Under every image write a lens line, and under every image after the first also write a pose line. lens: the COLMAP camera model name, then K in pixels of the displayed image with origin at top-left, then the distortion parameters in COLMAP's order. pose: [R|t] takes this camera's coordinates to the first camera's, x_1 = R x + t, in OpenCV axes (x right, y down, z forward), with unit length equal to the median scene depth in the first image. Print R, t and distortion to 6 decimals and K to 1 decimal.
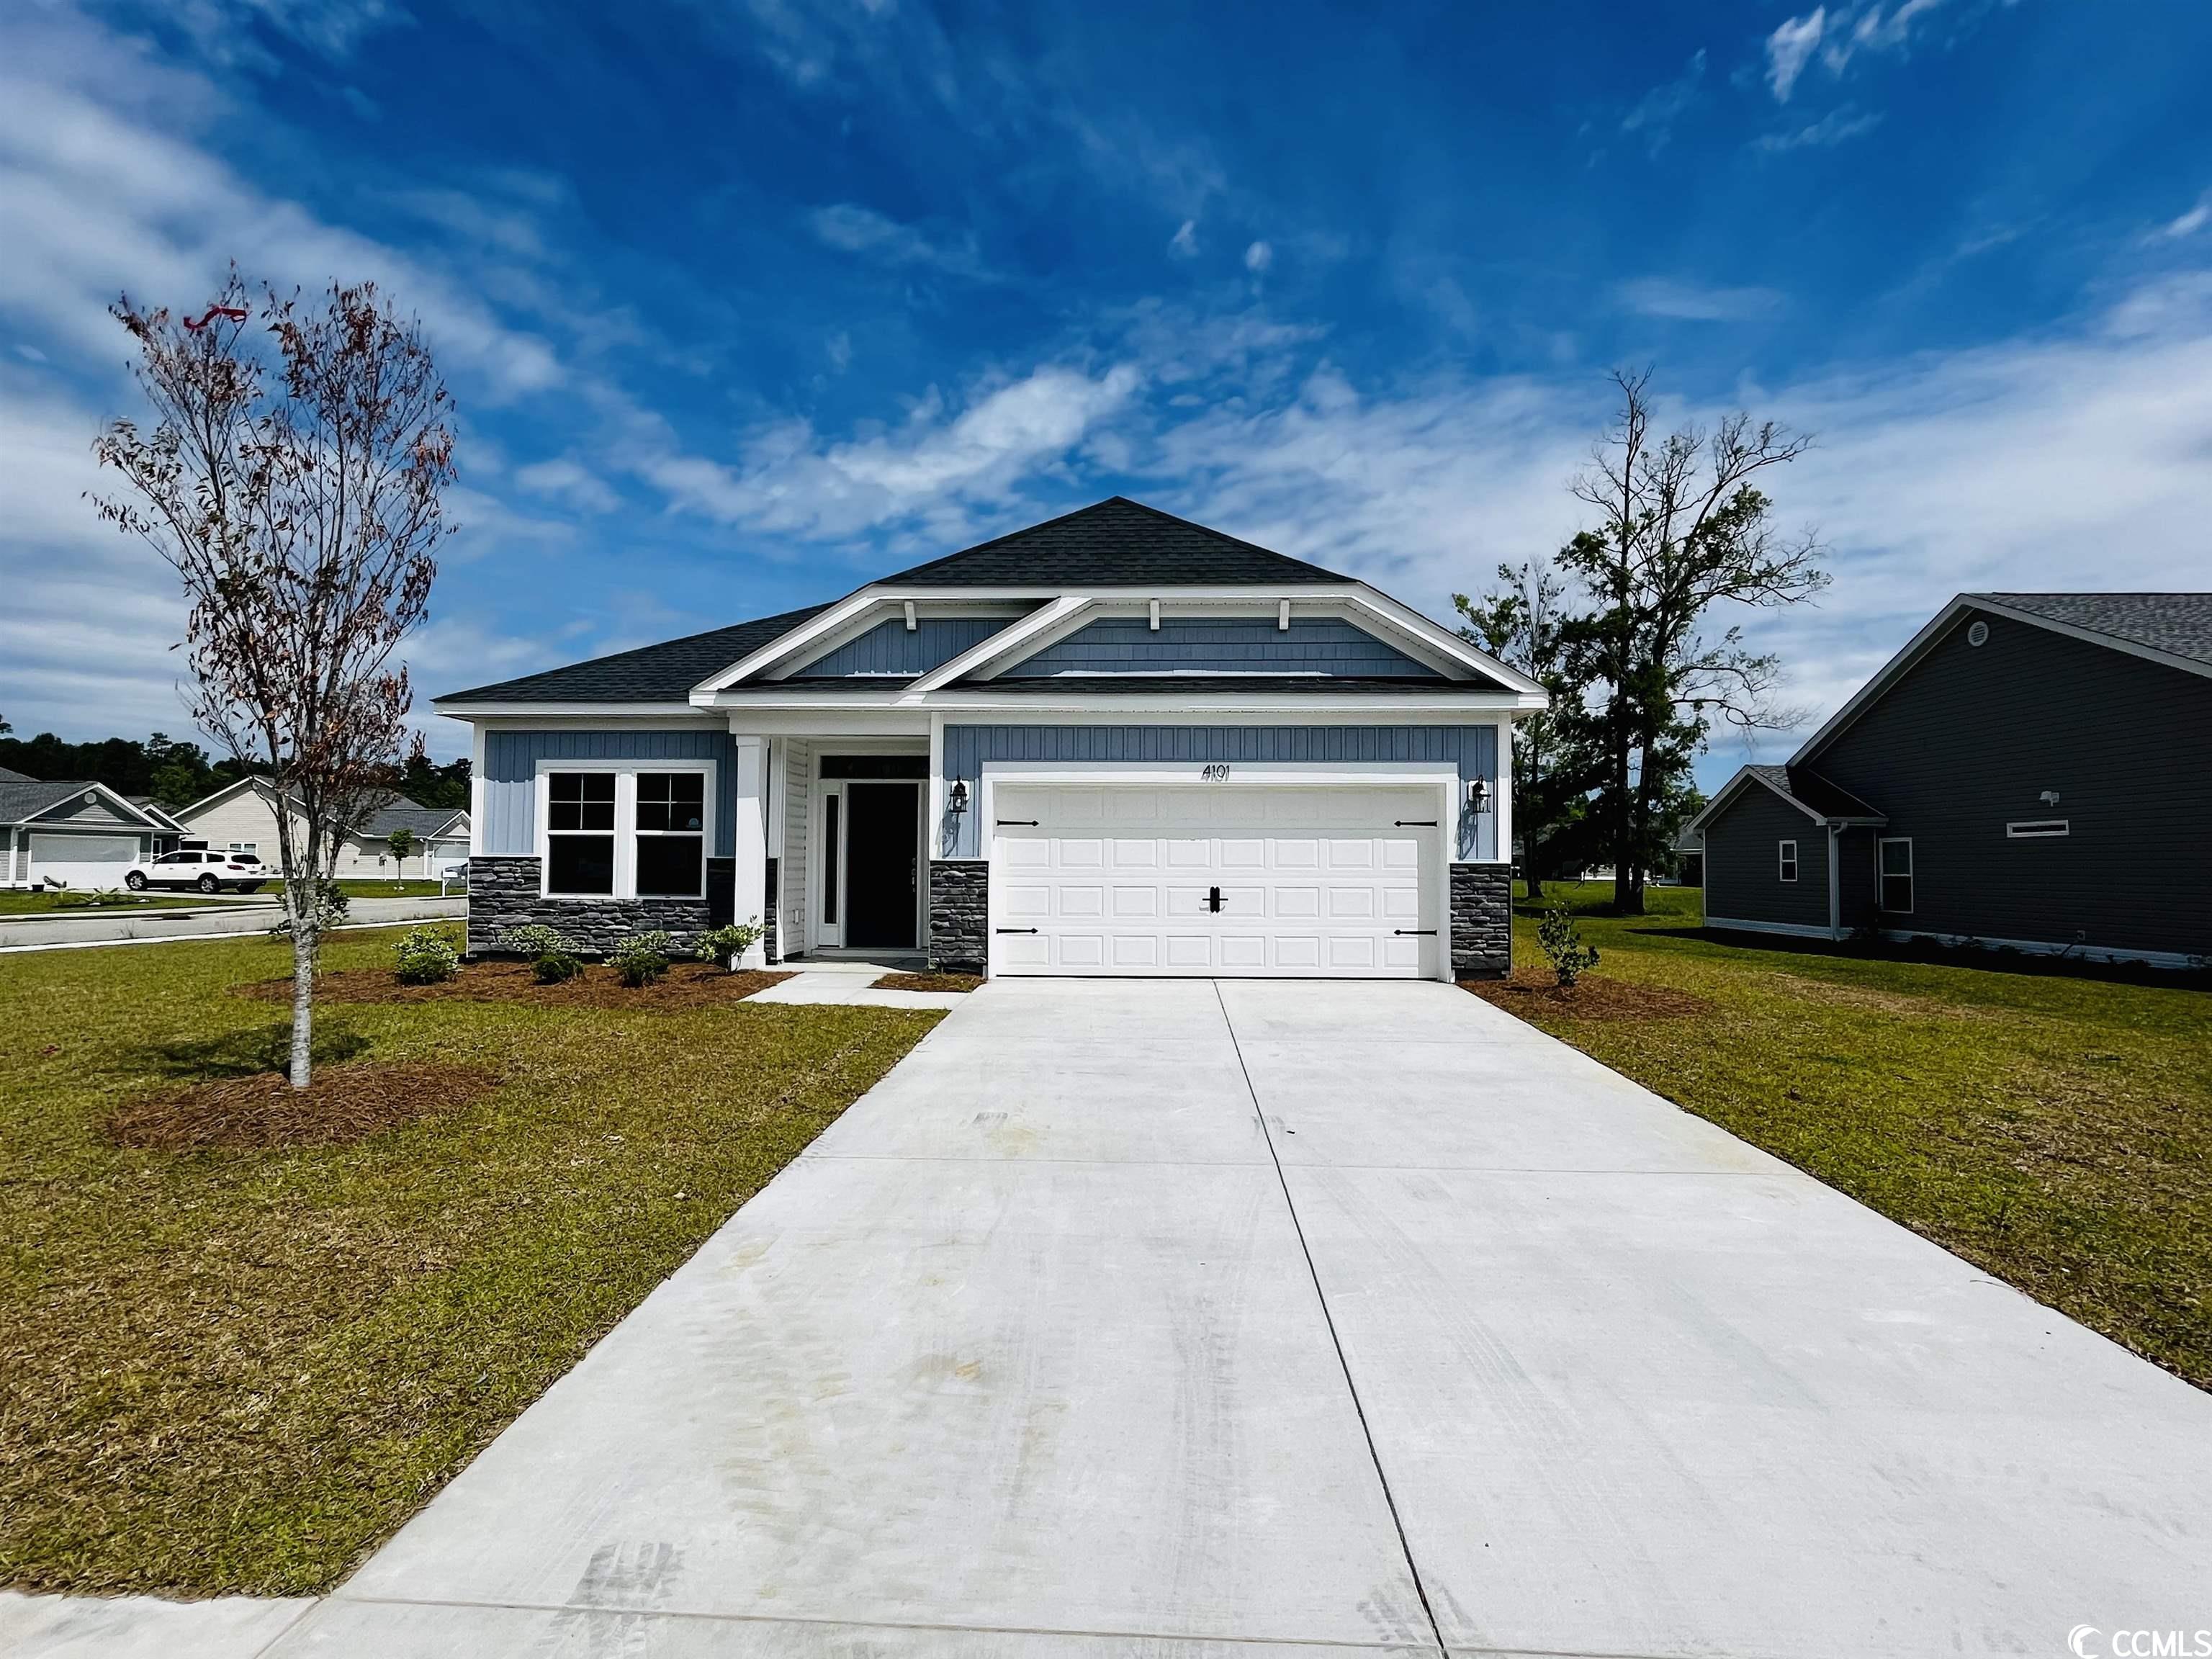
lens RADIAL K [[1025.5, 0, 1105.5], [0, 1025.5, 823.3], [0, 0, 1]] dist [-0.003270, 0.000054]
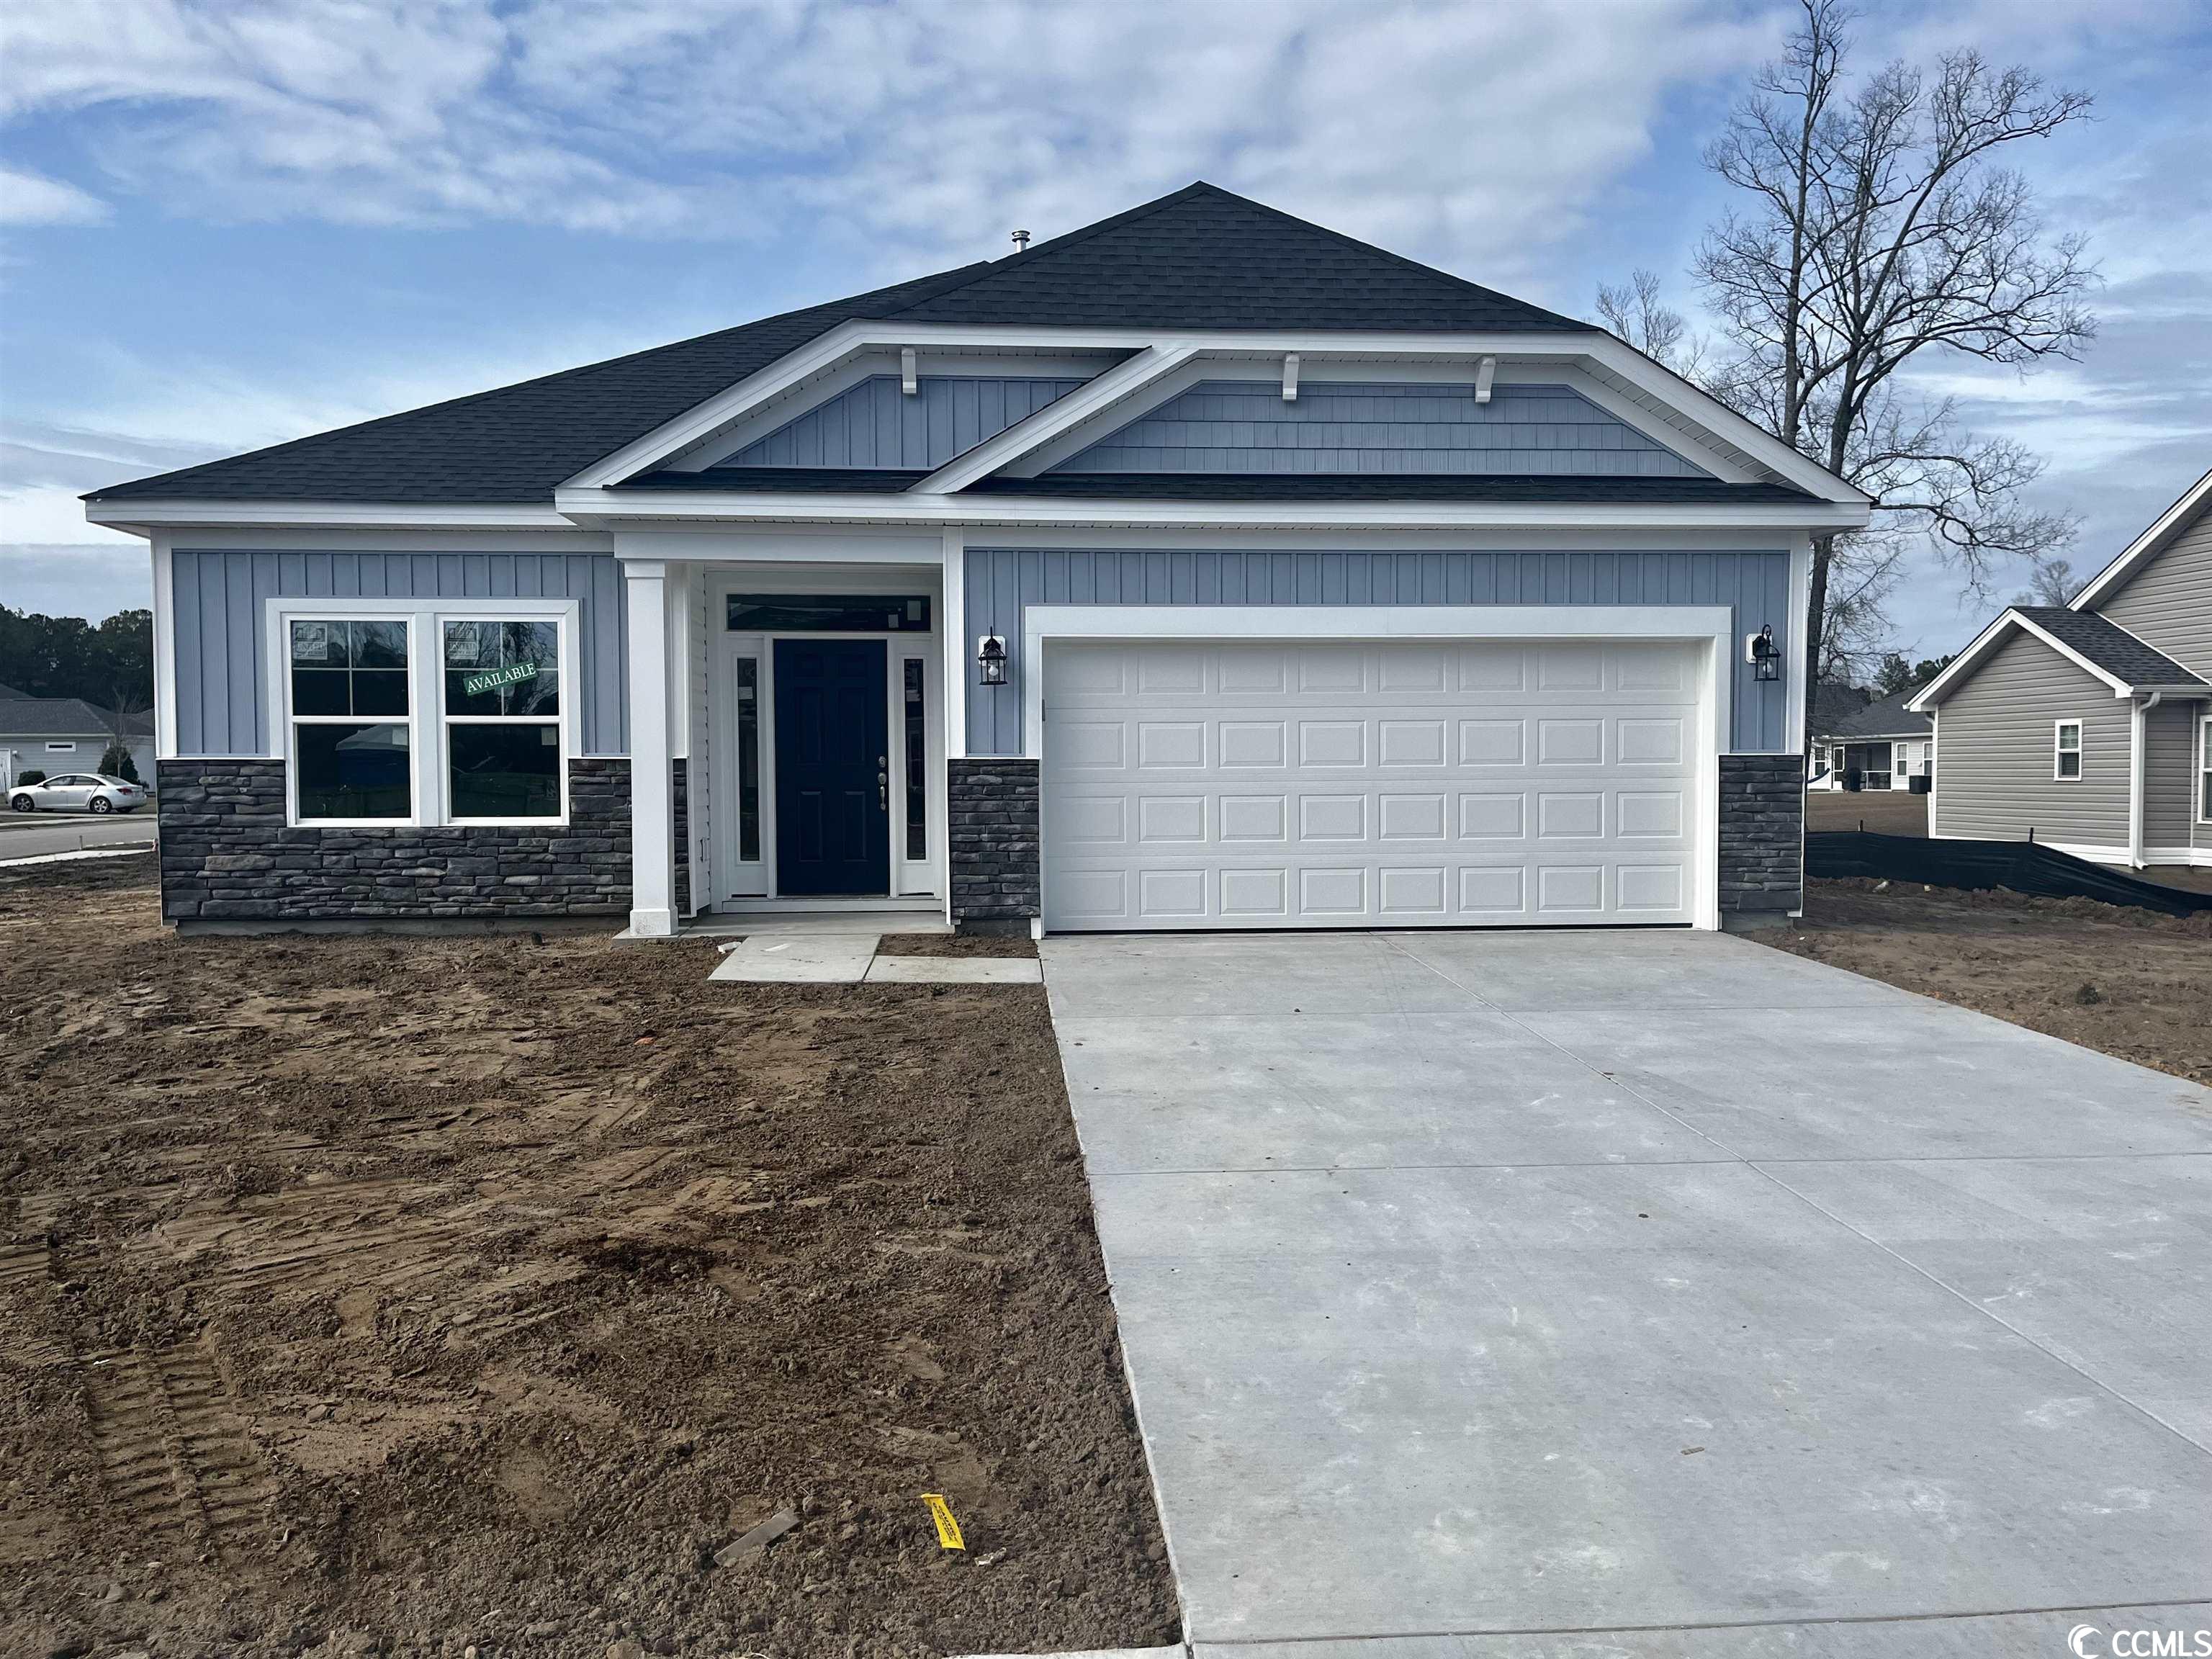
lens RADIAL K [[1675.8, 0, 1106.3], [0, 1675.8, 833.0], [0, 0, 1]] dist [0.059305, -0.083893]
pose [[0.992095, -0.015261, 0.124561, -0.192357], [0.005475, 0.996897, 0.078531, 0.000178], [-0.125372, -0.077228, 0.989099, -0.057591]]
